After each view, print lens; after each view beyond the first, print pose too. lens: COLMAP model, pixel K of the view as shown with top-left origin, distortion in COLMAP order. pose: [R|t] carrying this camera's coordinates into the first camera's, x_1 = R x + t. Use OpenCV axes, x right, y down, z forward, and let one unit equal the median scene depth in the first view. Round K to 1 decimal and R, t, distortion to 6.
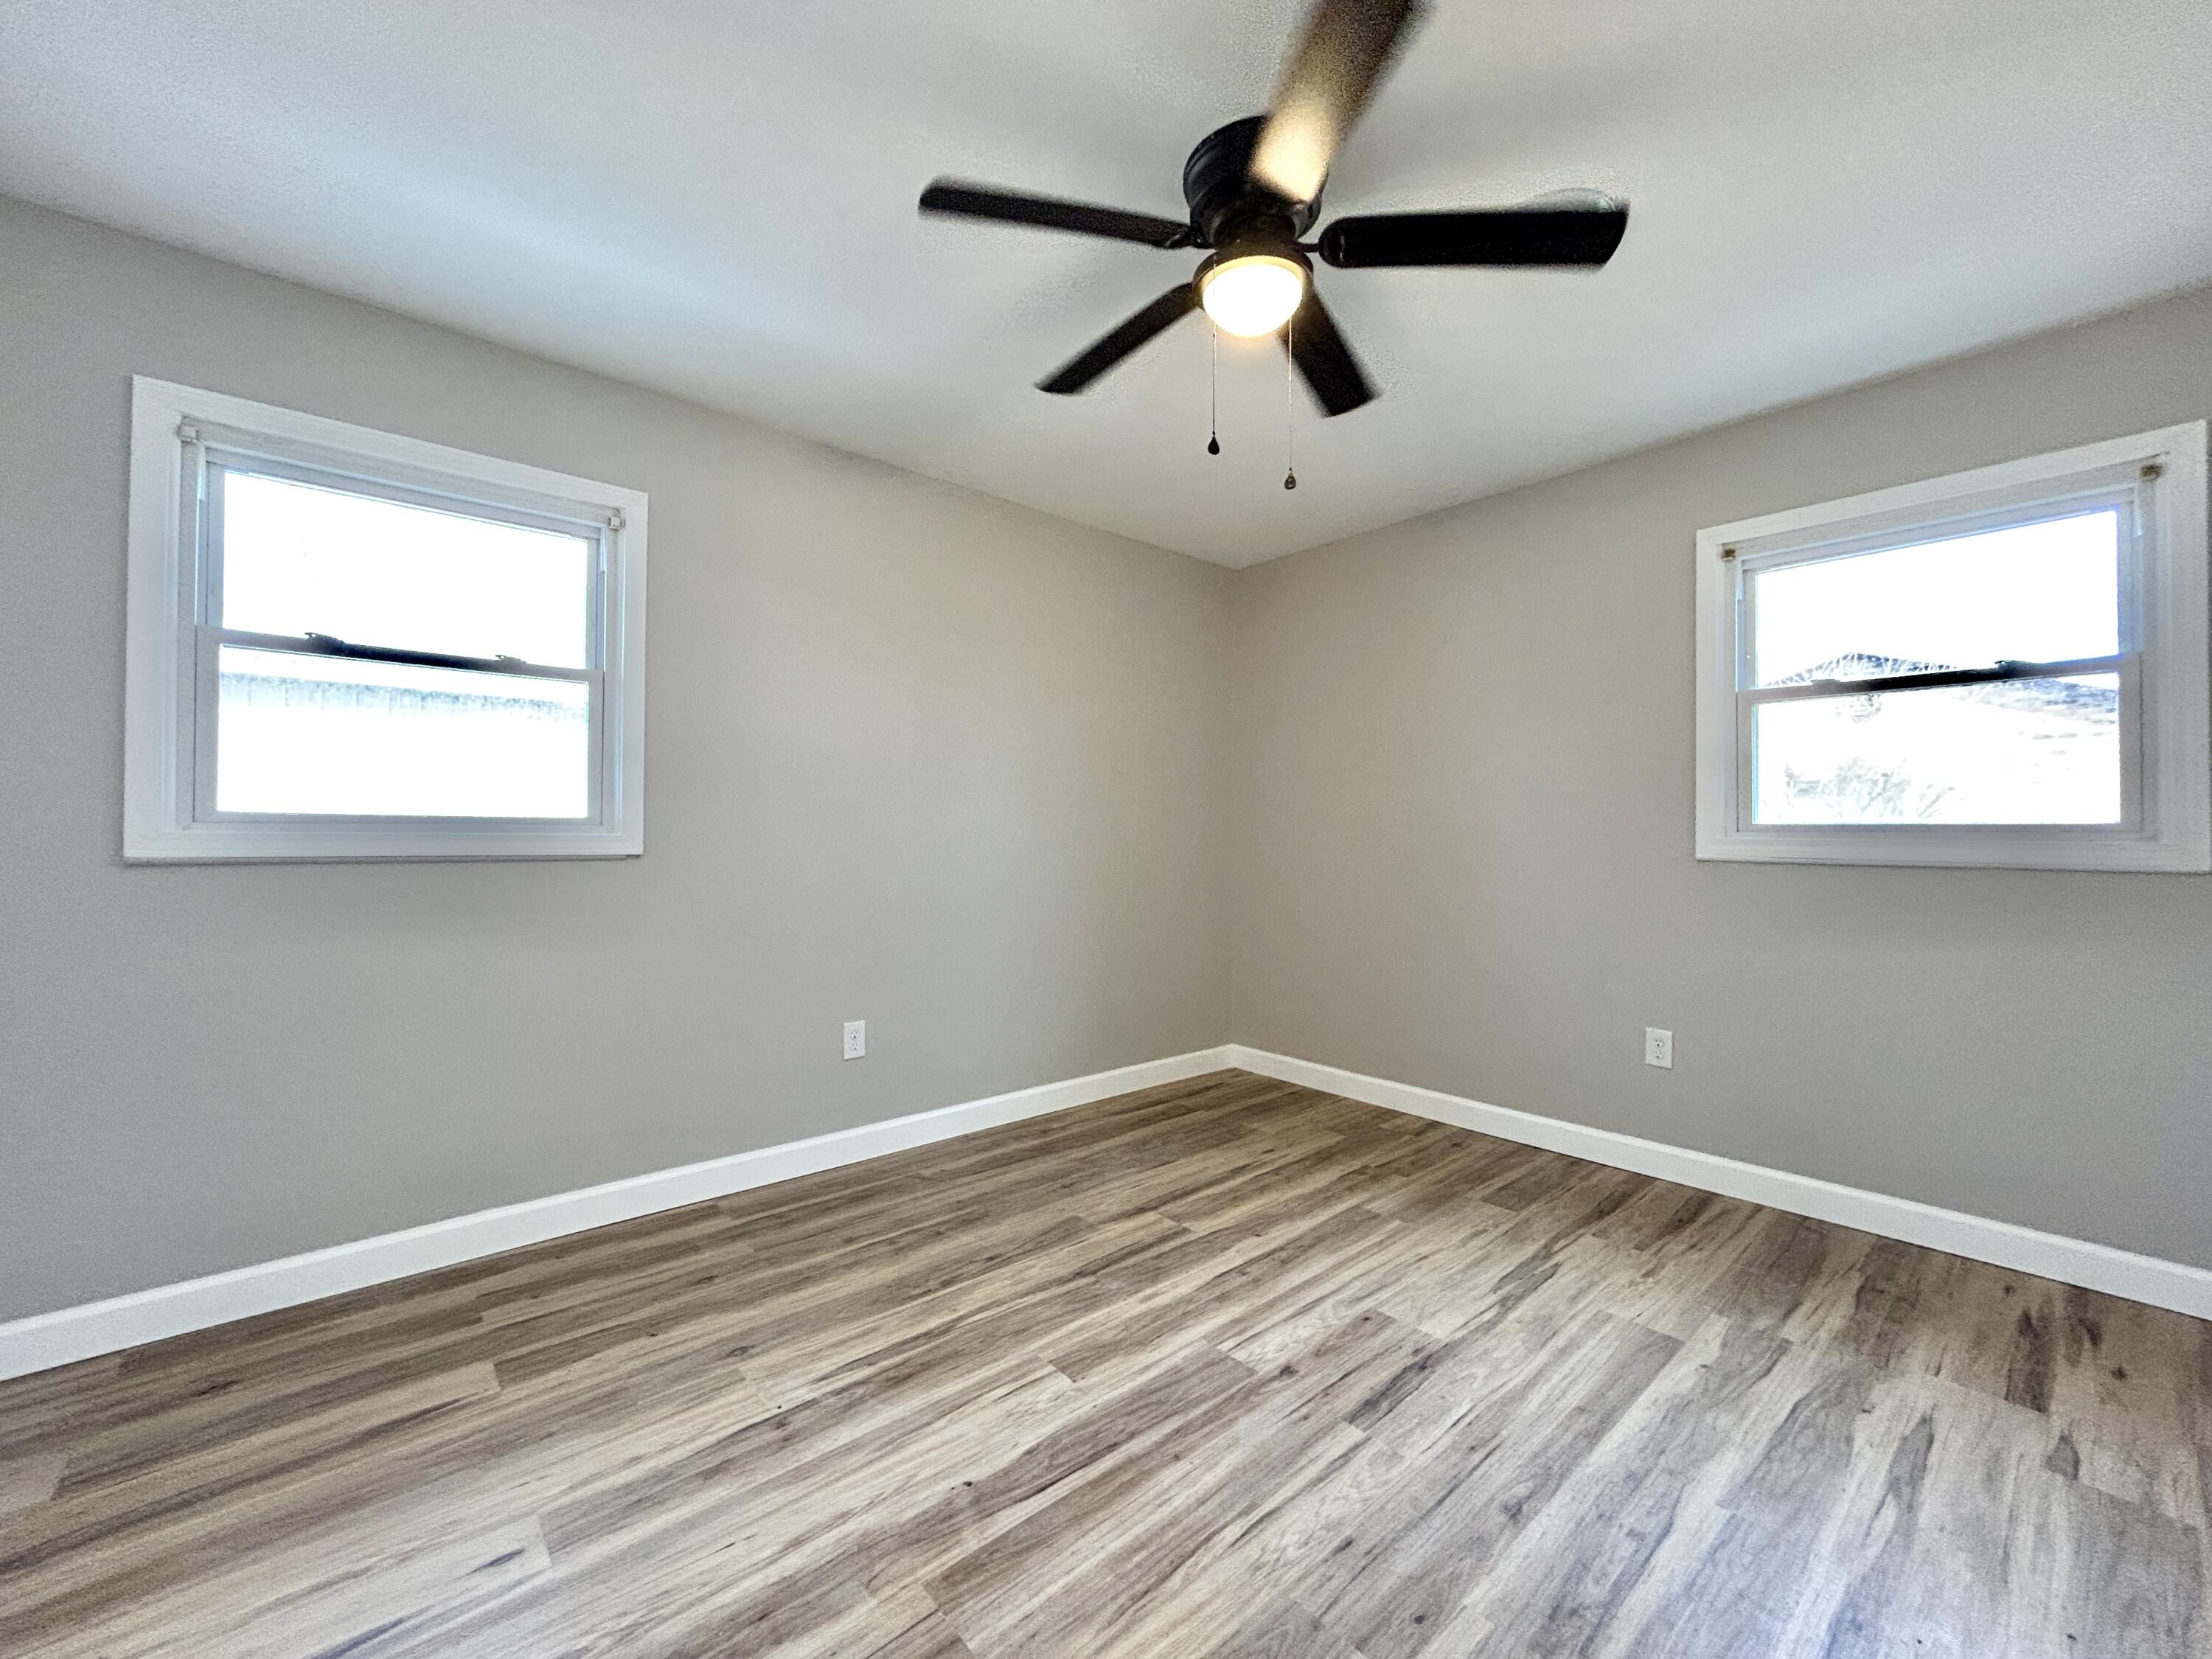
lens RADIAL K [[889.5, 0, 1098.7], [0, 889.5, 825.9], [0, 0, 1]] dist [-0.002297, 0.002601]
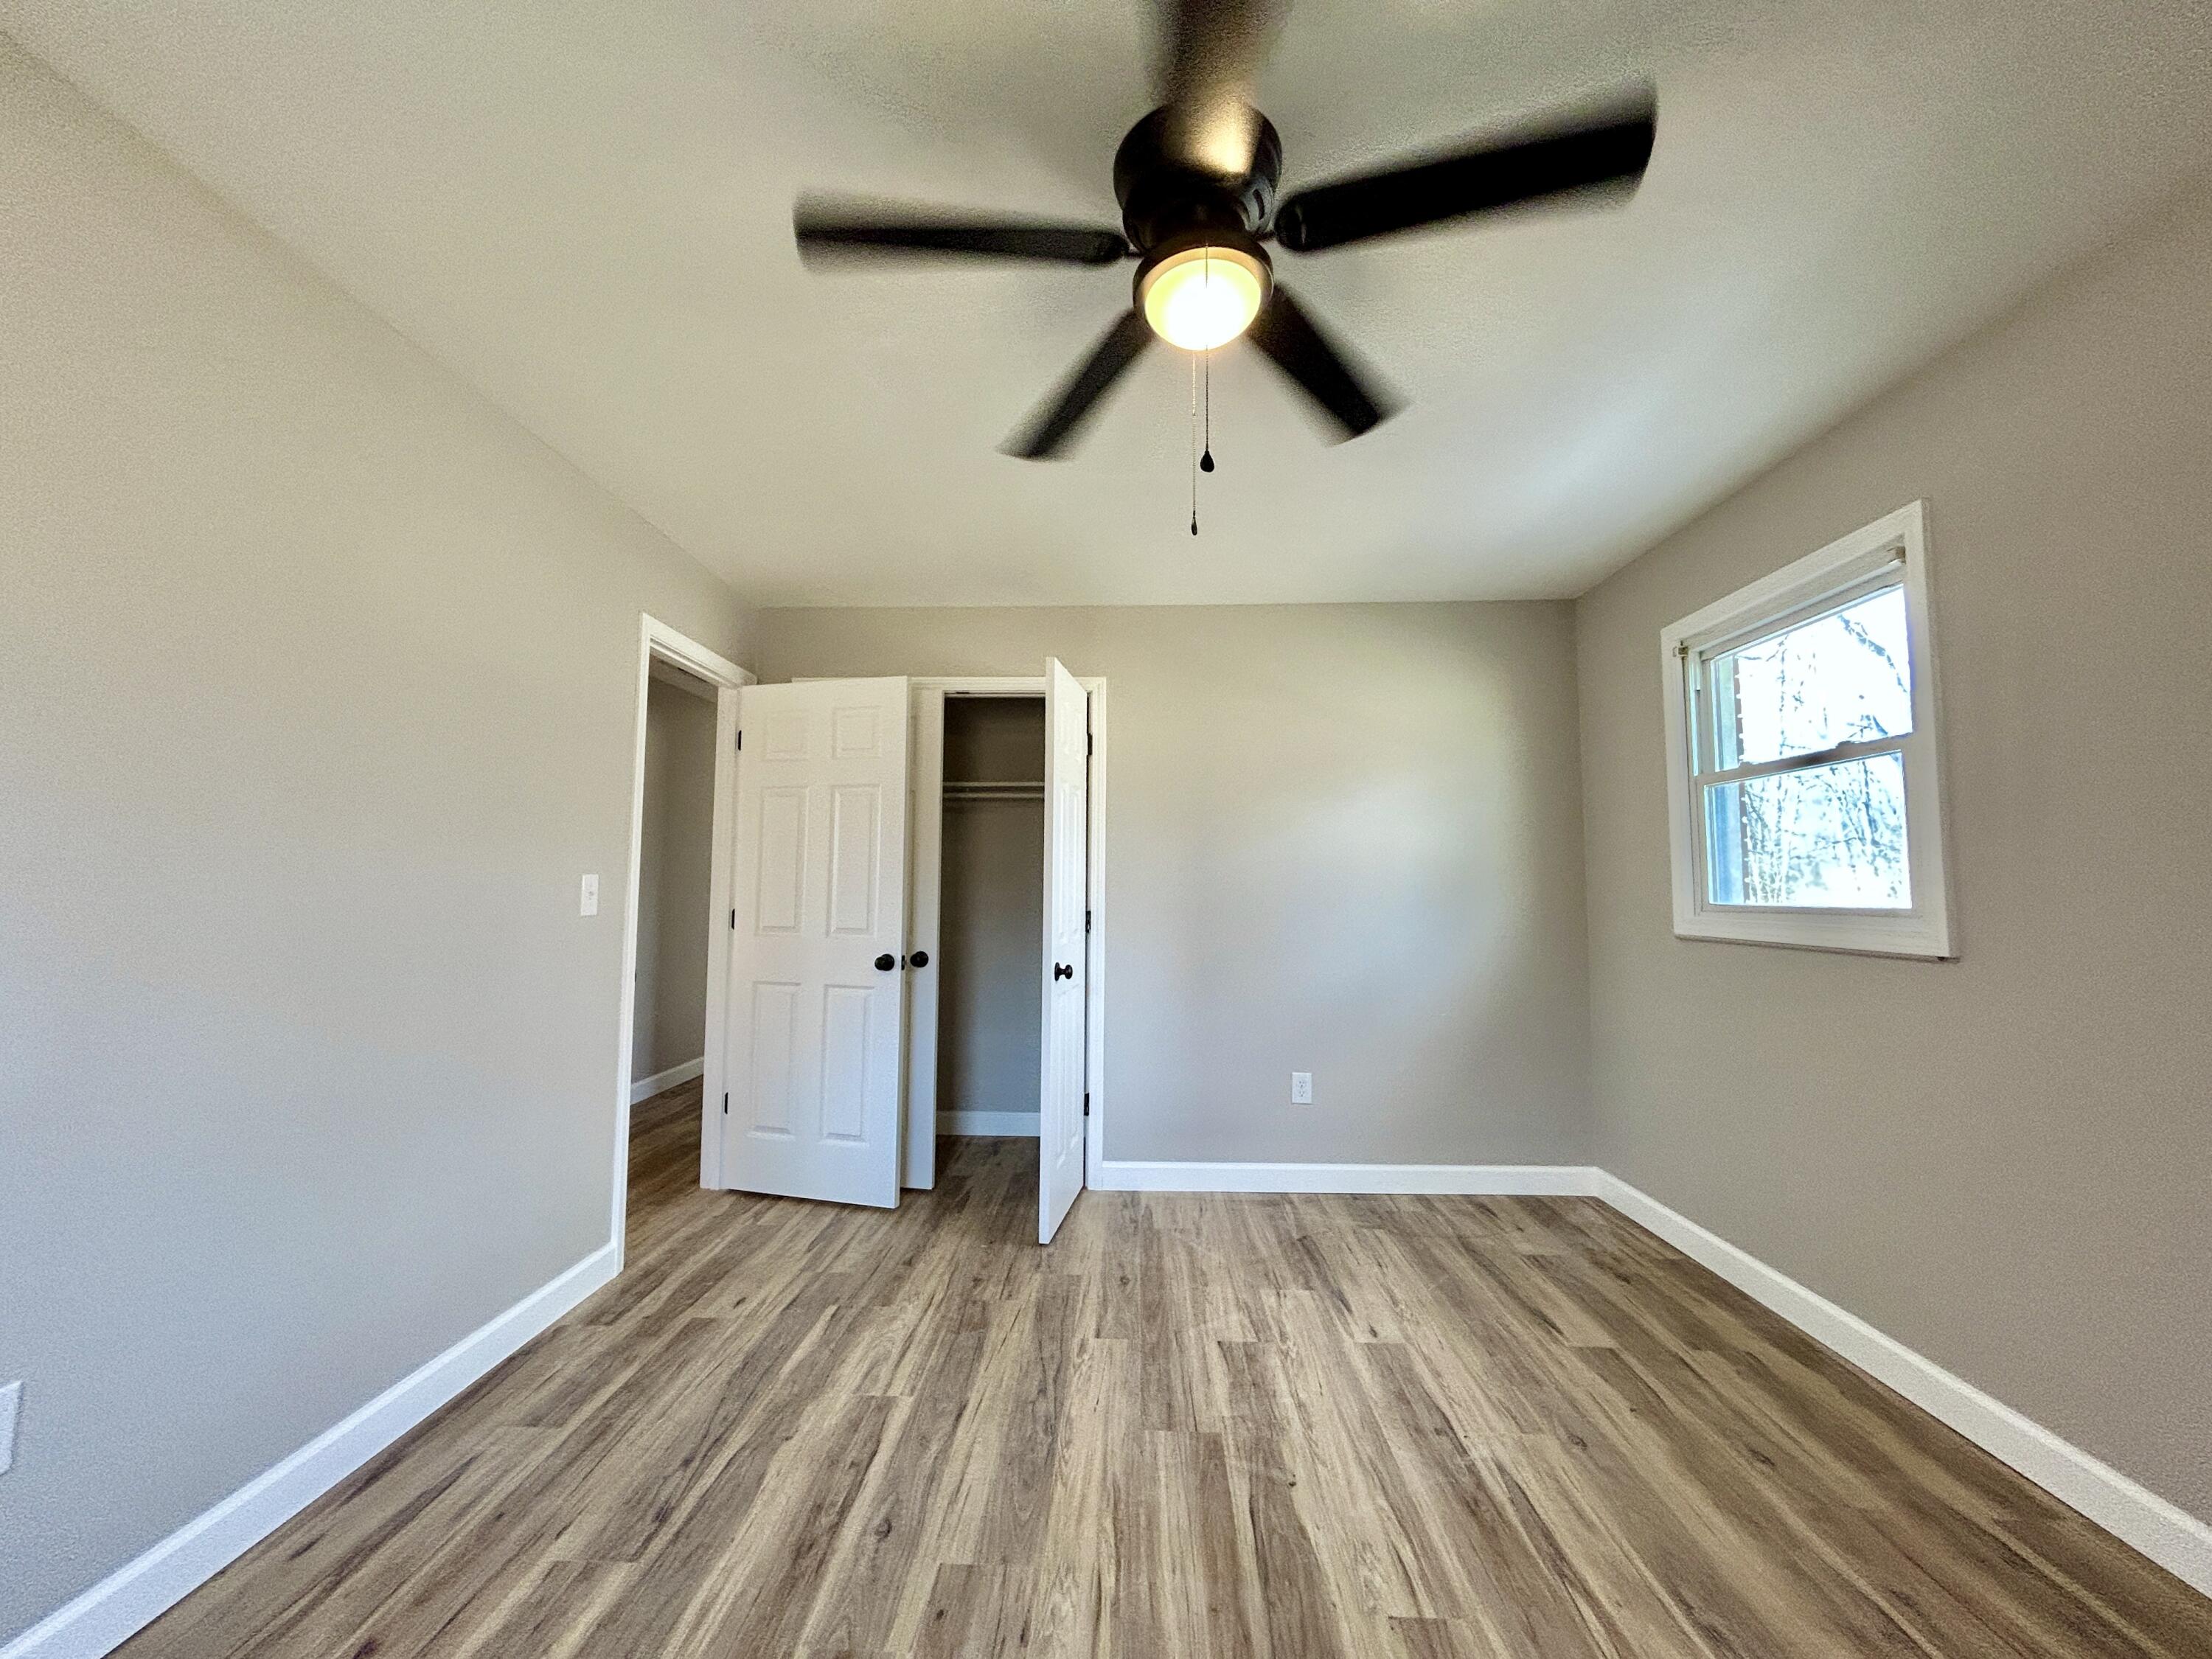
lens RADIAL K [[889.5, 0, 1098.7], [0, 889.5, 825.9], [0, 0, 1]] dist [-0.002297, 0.002601]
pose [[-0.690855, -0.061803, -0.720347, 0.879961], [0.000983, 0.996258, -0.086419, -0.024252], [0.722992, -0.060411, -0.688210, 1.584403]]
